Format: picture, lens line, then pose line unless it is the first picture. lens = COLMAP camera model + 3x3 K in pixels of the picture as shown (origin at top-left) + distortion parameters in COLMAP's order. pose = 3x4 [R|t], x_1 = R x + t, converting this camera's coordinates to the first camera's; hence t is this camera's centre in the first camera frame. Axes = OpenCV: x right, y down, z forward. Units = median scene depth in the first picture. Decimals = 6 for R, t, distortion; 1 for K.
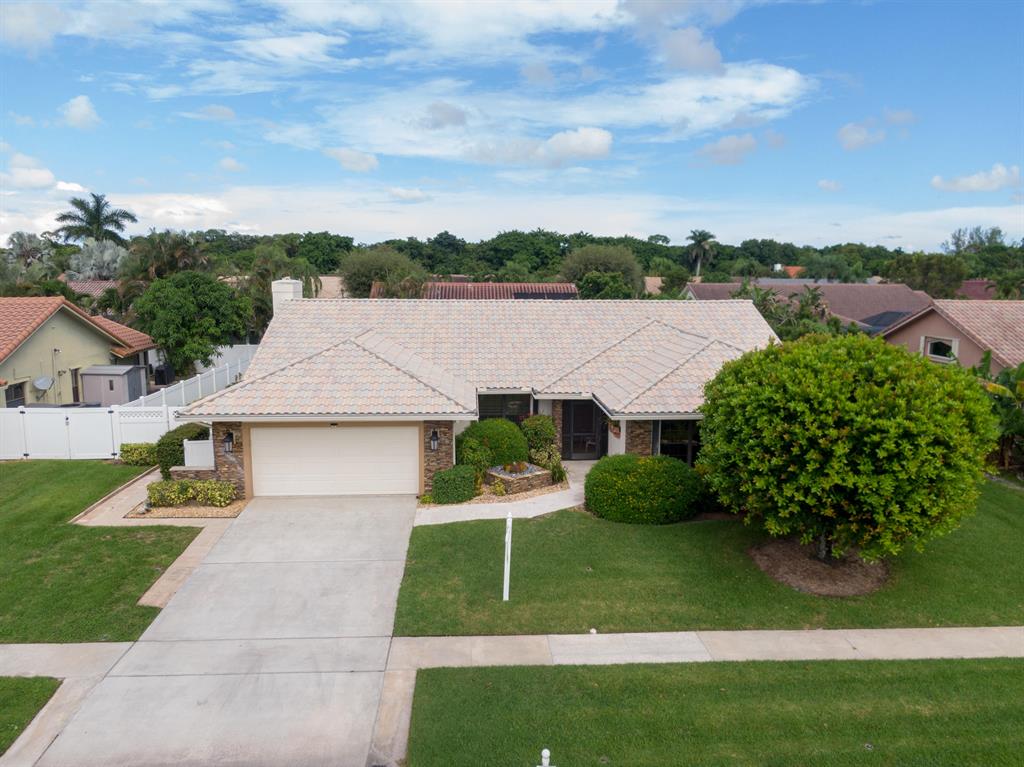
lens RADIAL K [[737.8, 0, 512.0], [0, 737.8, 383.5], [0, 0, 1]] dist [0.042738, -0.064644]
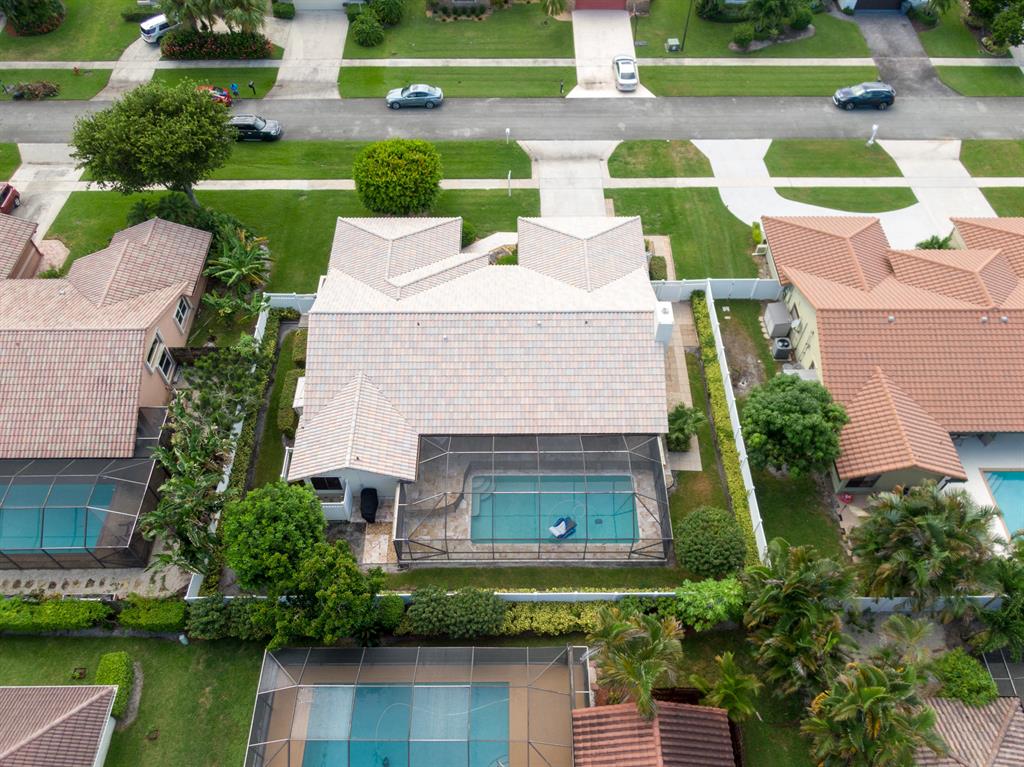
lens RADIAL K [[785.8, 0, 512.0], [0, 785.8, 383.5], [0, 0, 1]] dist [-0.006263, -0.001045]
pose [[-0.998715, -0.043065, 0.026727, -0.133101], [0.002983, 0.476459, 0.879192, -2.188268], [-0.050597, 0.878141, -0.475718, 3.017642]]
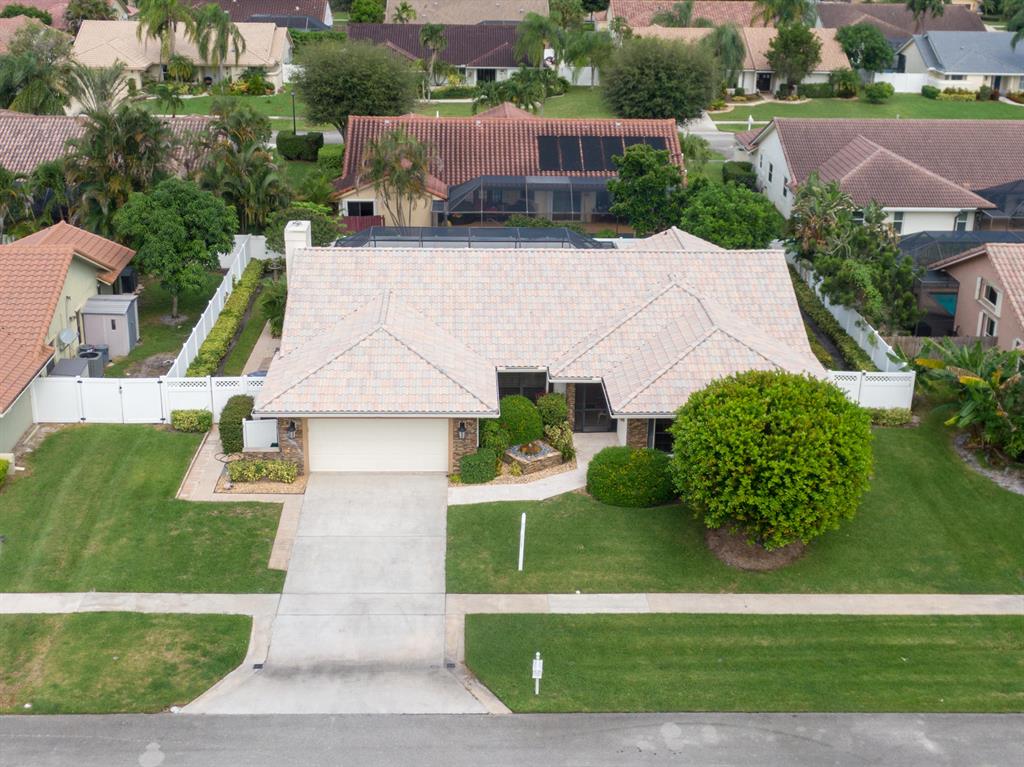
lens RADIAL K [[1357.7, 0, 512.0], [0, 1357.7, 383.5], [0, 0, 1]] dist [0.014730, 0.023928]
pose [[0.999732, 0.016144, -0.016622, 0.011310], [-0.012391, 0.978634, 0.205238, -0.511359], [0.019580, -0.204976, 0.978571, -1.280420]]
